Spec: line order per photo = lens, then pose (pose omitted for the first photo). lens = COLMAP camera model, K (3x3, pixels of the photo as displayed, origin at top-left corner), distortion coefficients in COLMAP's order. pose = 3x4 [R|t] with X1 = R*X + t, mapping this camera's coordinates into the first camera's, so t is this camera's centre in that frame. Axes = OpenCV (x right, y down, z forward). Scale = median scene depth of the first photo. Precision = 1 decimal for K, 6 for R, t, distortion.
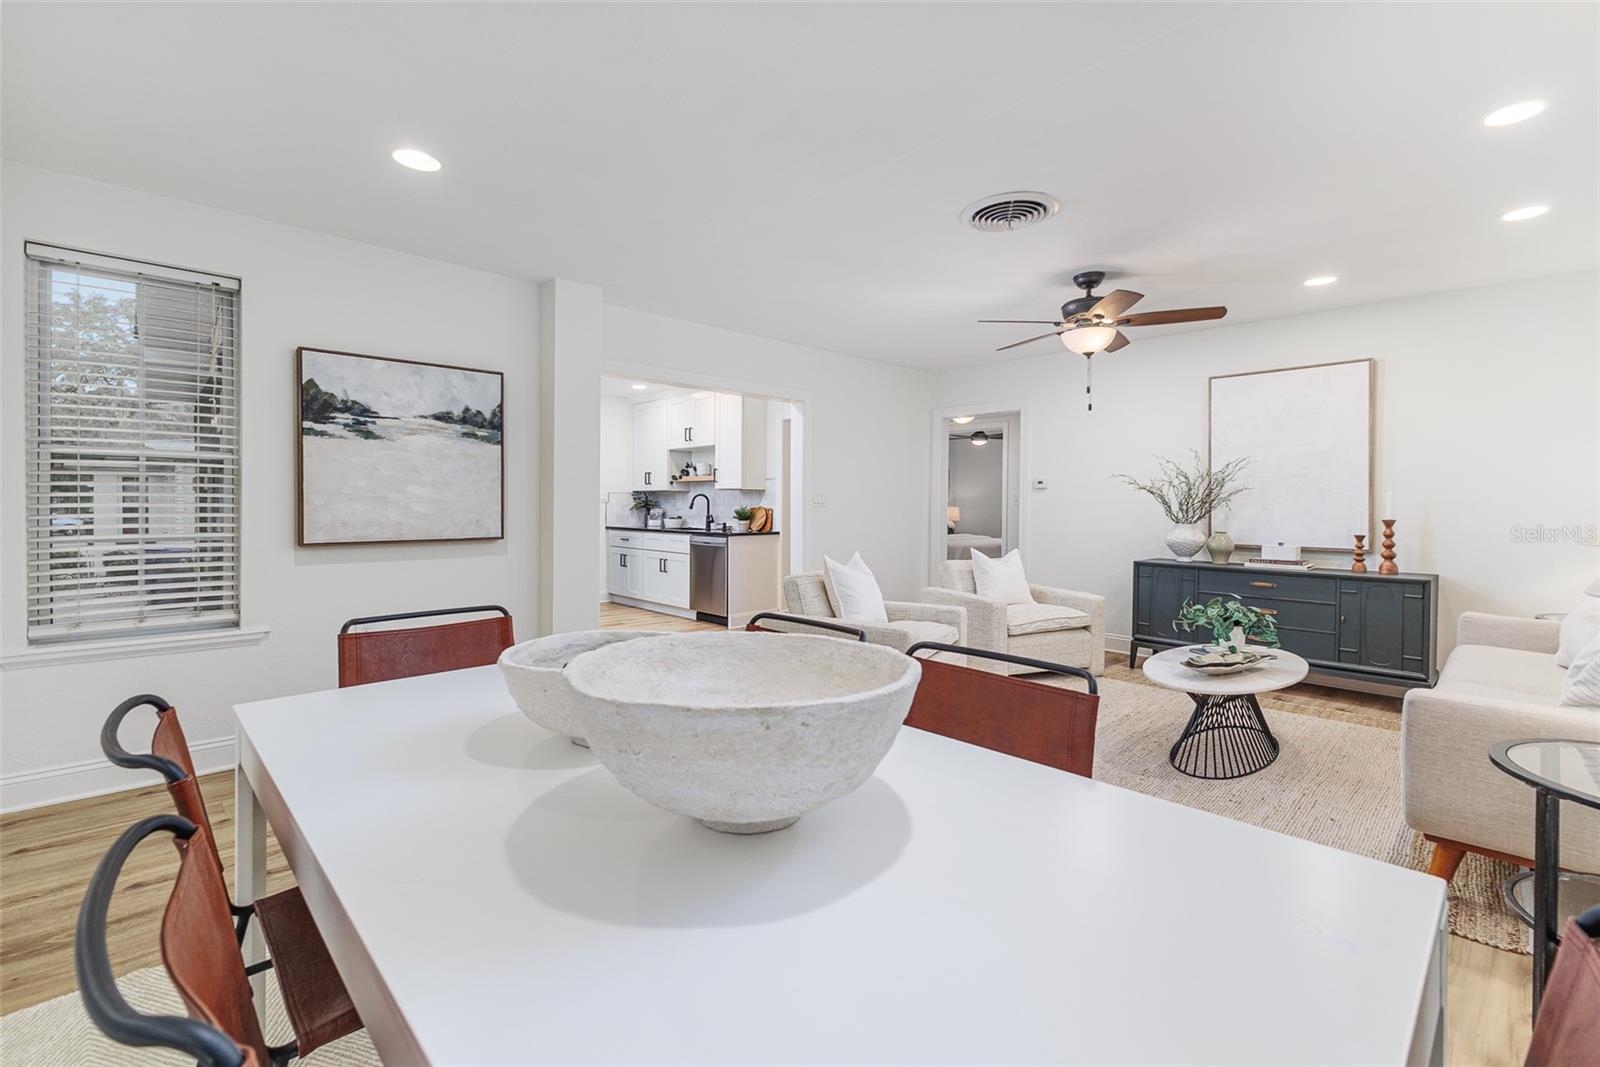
lens RADIAL K [[695.8, 0, 795.1], [0, 695.8, 504.9], [0, 0, 1]] dist [-0.000498, -0.000145]
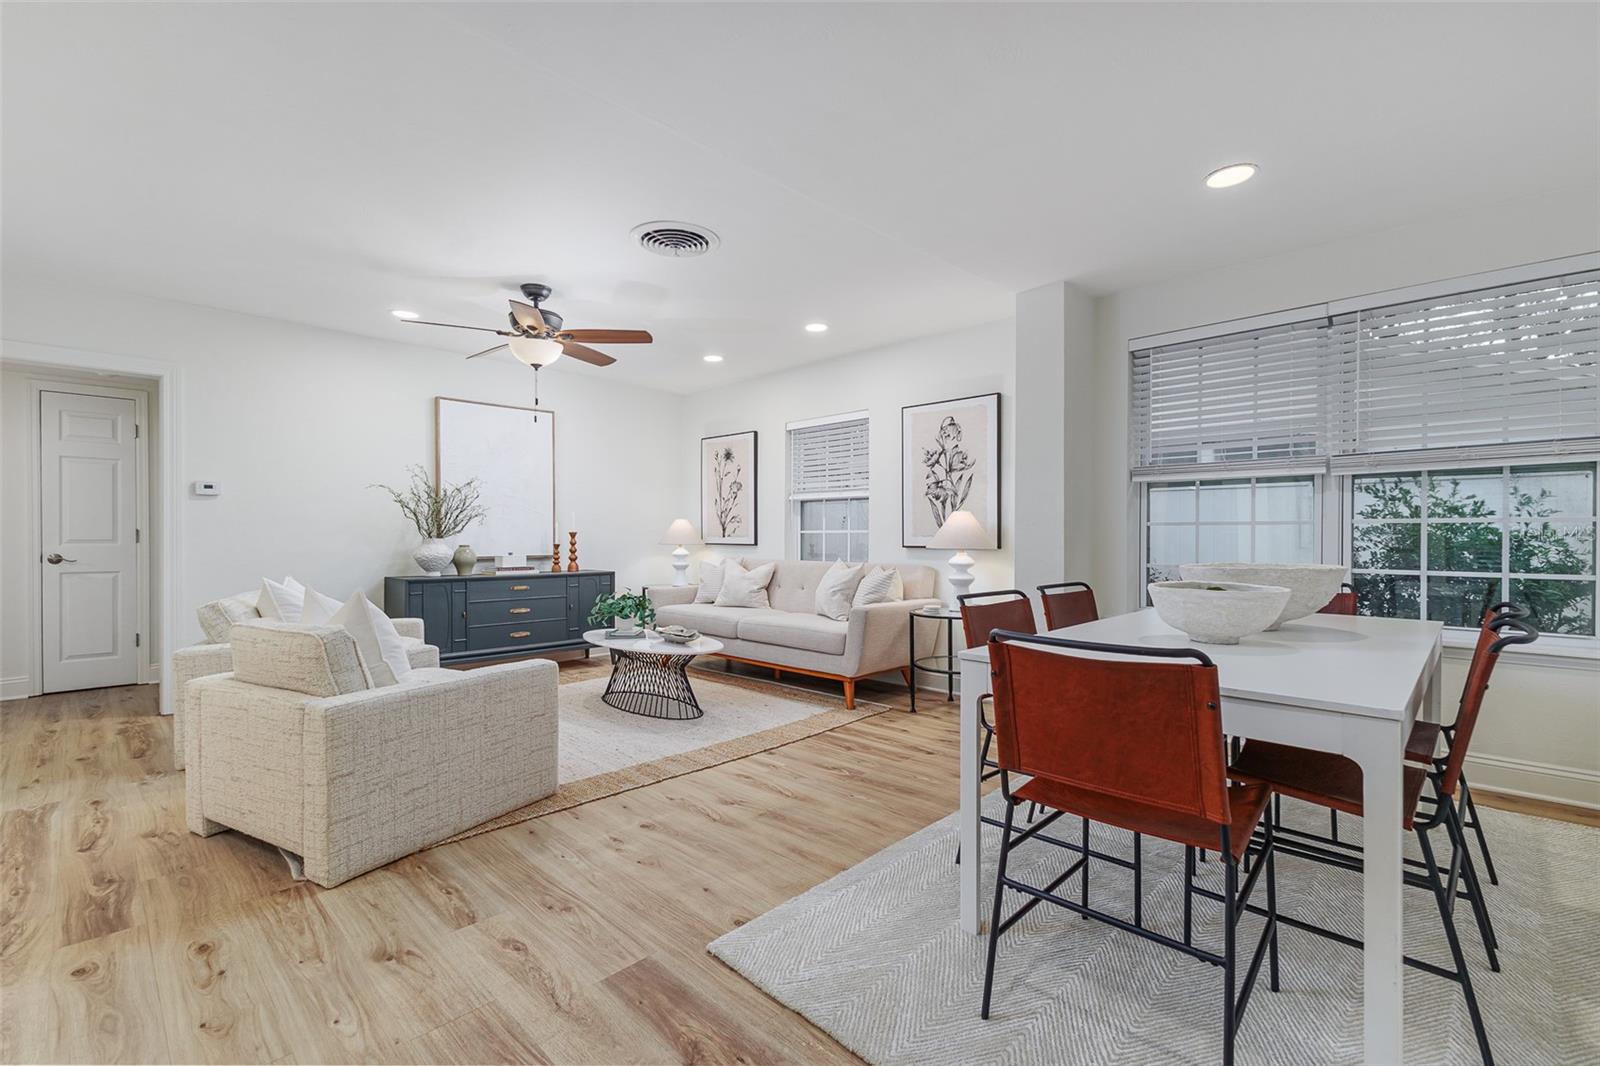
lens RADIAL K [[700.0, 0, 786.3], [0, 700.0, 540.2], [0, 0, 1]] dist [0.003743, 0.000384]
pose [[-0.027778, -0.014410, 0.999510, -0.315722], [0.001659, 0.999894, 0.014462, 0.010193], [-0.999613, 0.002060, -0.027751, 0.350285]]
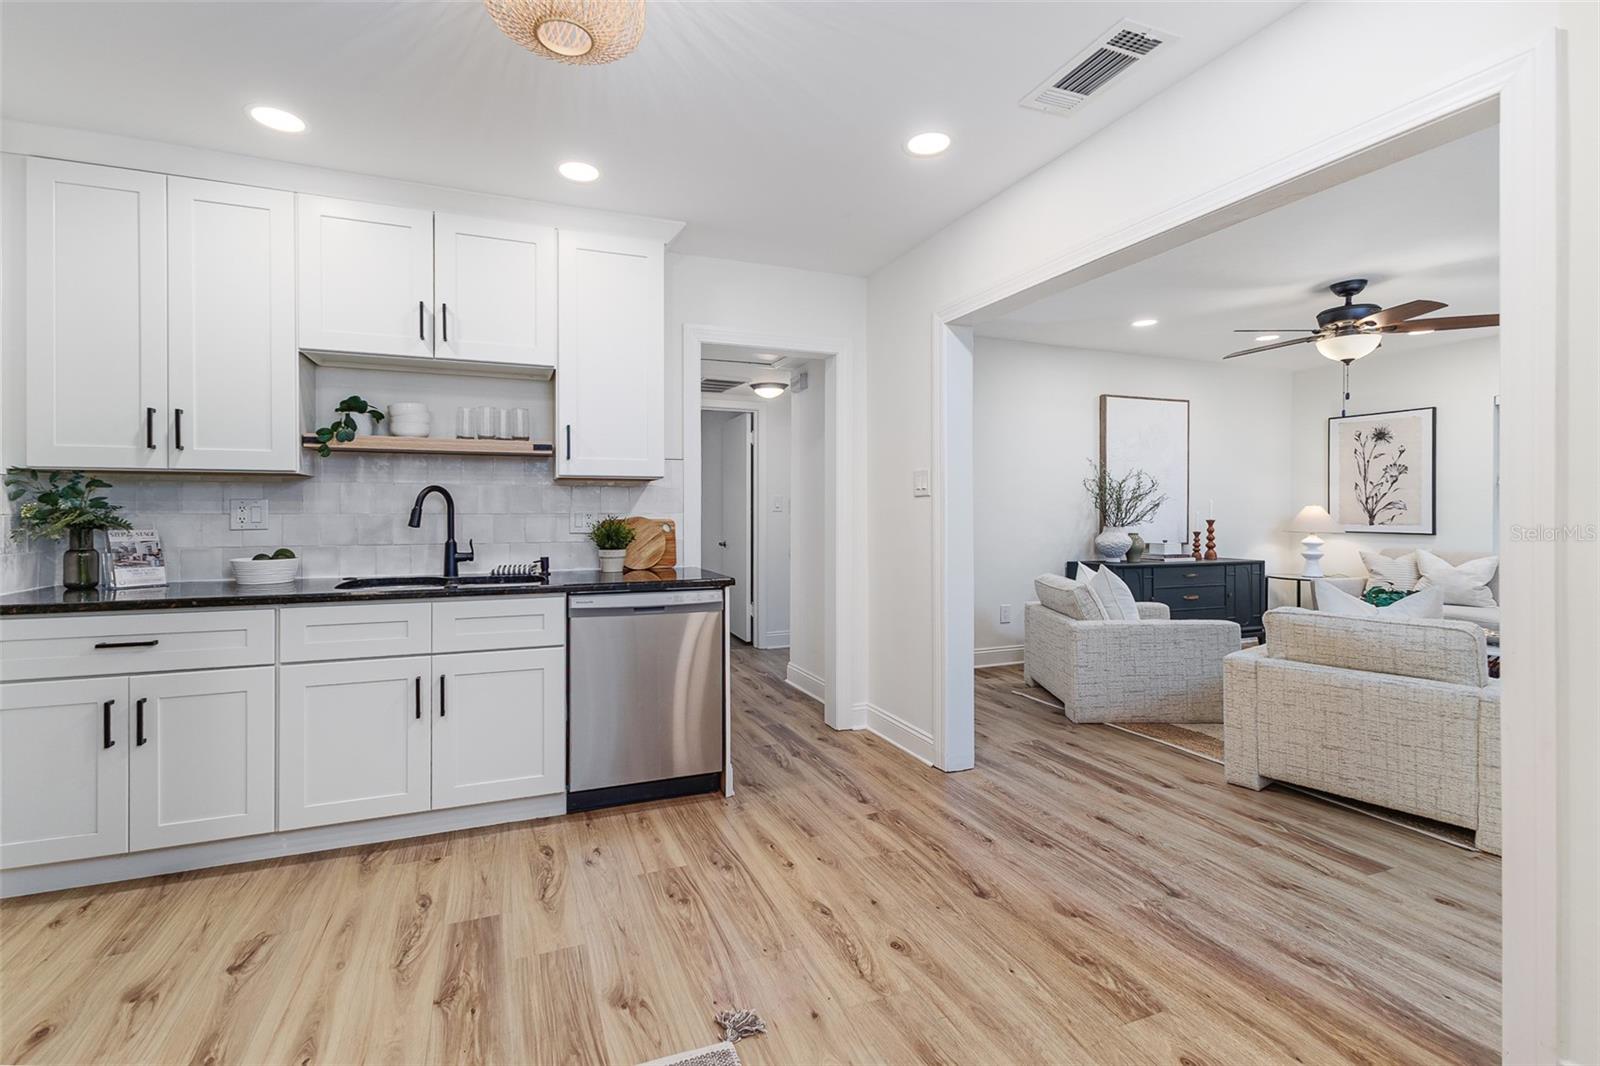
lens RADIAL K [[707.3, 0, 772.0], [0, 707.3, 510.4], [0, 0, 1]] dist [0.001382, 0.000033]
pose [[0.382751, -0.004758, 0.923839, -0.445709], [0.004720, 0.999984, 0.003194, -0.003329], [-0.923839, 0.003138, 0.382767, 0.723324]]
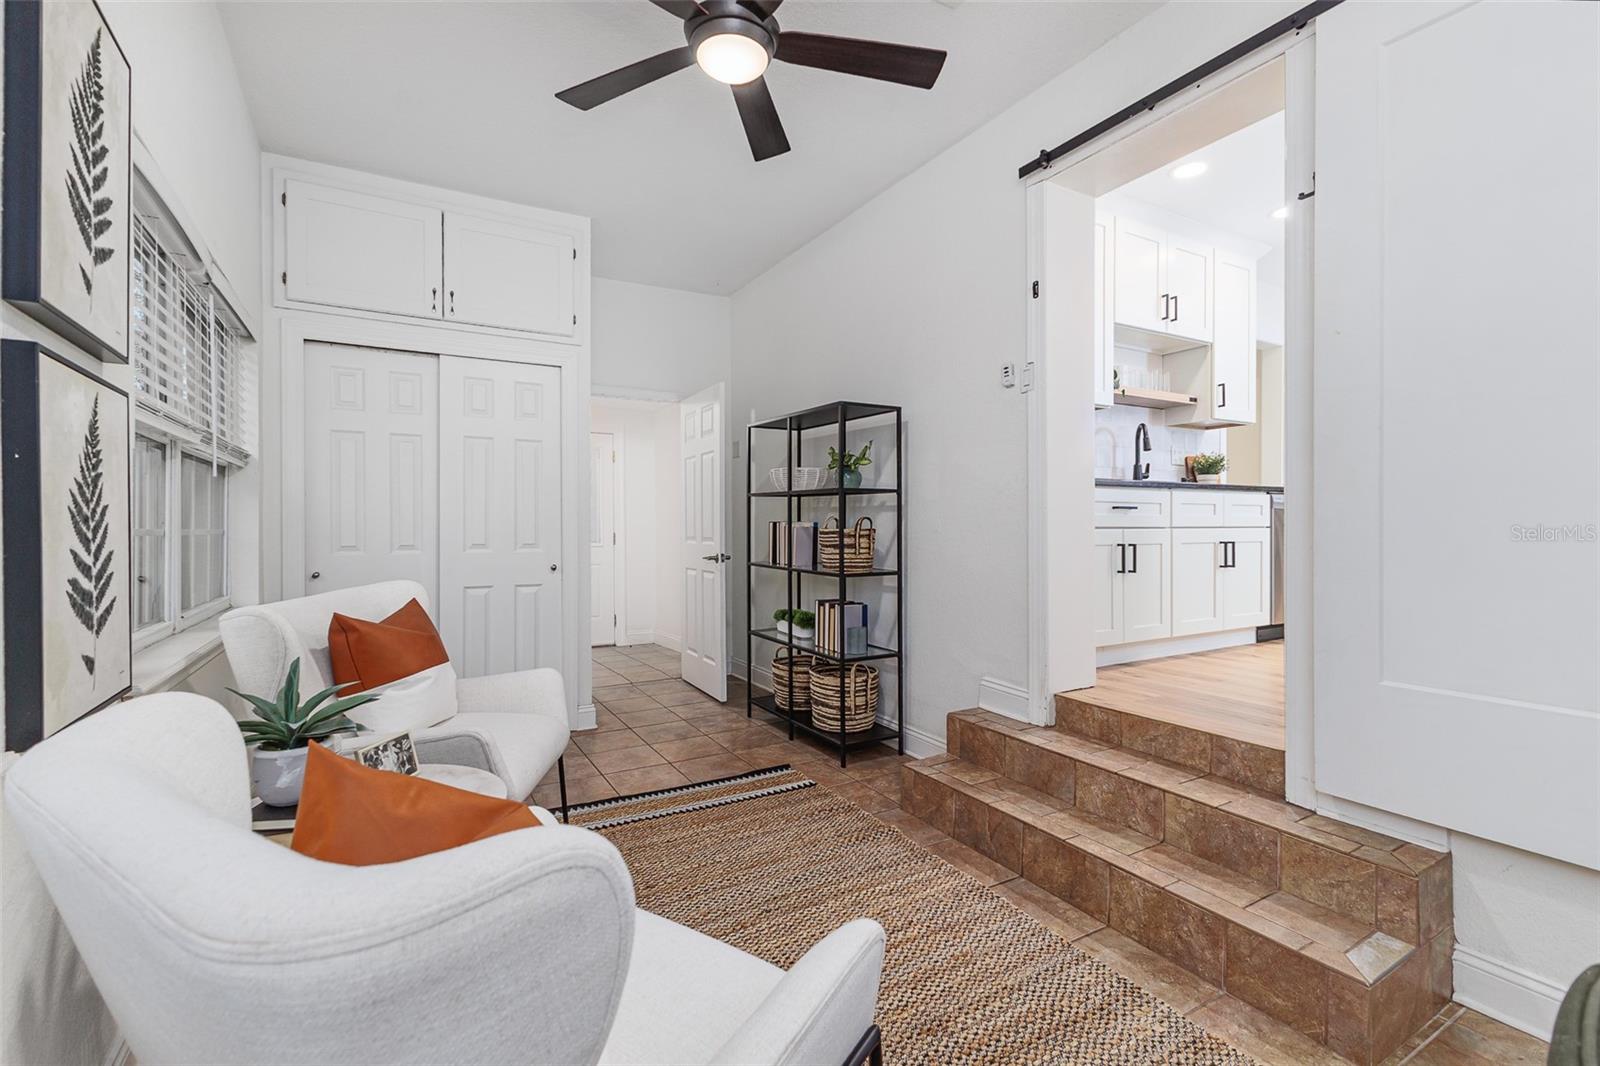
lens RADIAL K [[704.9, 0, 800.0], [0, 704.9, 533.0], [0, 0, 1]] dist [-0.009721, -0.000349]
pose [[0.233142, -0.014464, 0.972335, -0.767485], [0.004614, 0.999895, 0.013767, 0.063293], [-0.972432, 0.001276, 0.233184, 1.195551]]
